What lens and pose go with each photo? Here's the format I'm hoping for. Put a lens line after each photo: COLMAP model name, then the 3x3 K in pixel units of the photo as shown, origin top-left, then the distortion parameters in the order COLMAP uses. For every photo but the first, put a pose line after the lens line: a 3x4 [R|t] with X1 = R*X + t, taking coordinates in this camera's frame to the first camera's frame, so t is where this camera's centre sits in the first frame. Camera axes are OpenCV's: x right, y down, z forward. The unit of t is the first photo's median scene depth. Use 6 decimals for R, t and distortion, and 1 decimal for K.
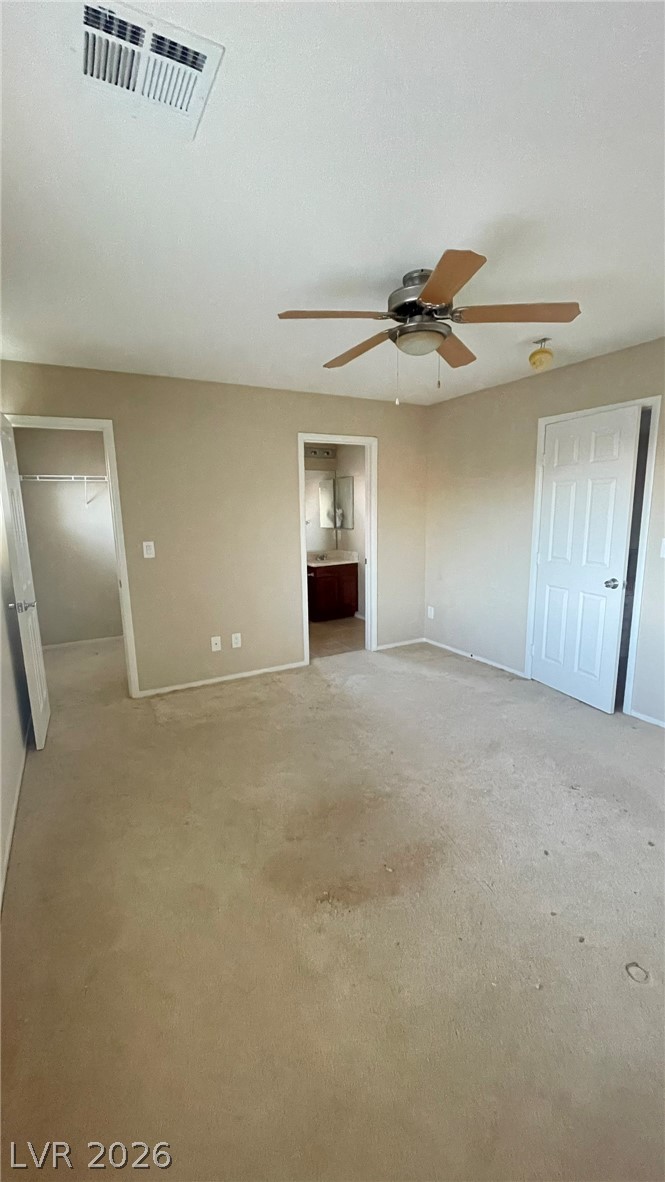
lens RADIAL K [[479.3, 0, 330.8], [0, 479.3, 591.6], [0, 0, 1]] dist [-0.003053, -0.000264]
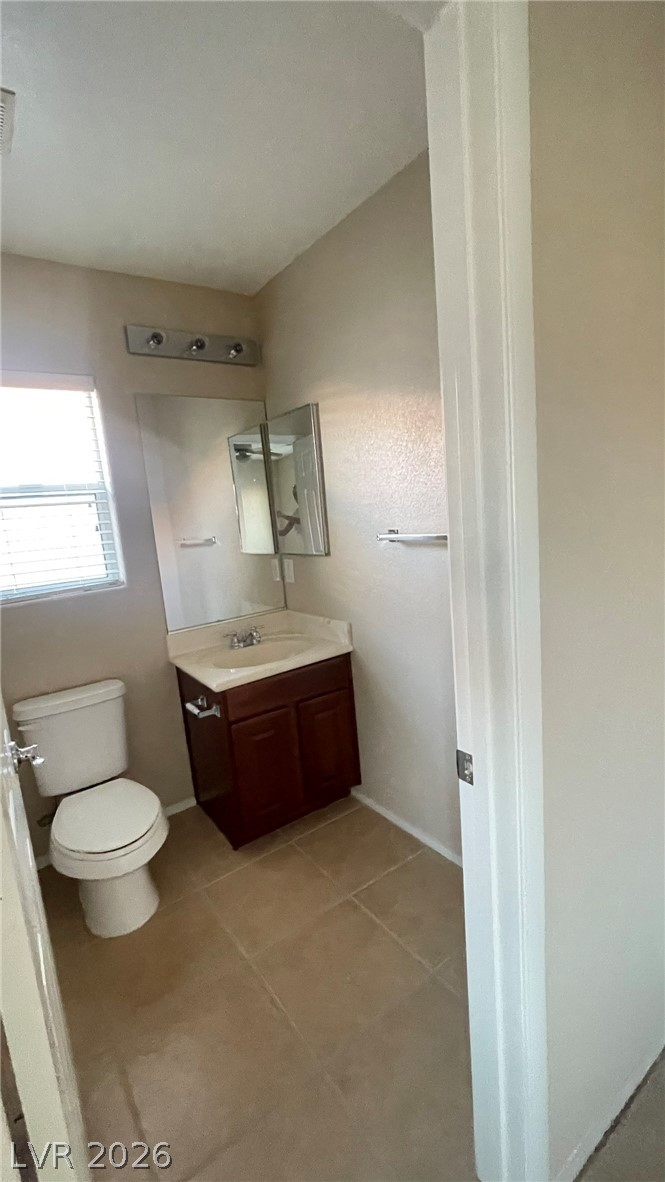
lens RADIAL K [[515.9, 0, 333.7], [0, 515.9, 592.8], [0, 0, 1]] dist [-0.002100, 0.000551]
pose [[0.991307, -0.082218, 0.102711, 0.020515], [0.084625, 0.996226, -0.019286, -0.204037], [-0.100738, 0.027810, 0.994524, 1.321337]]
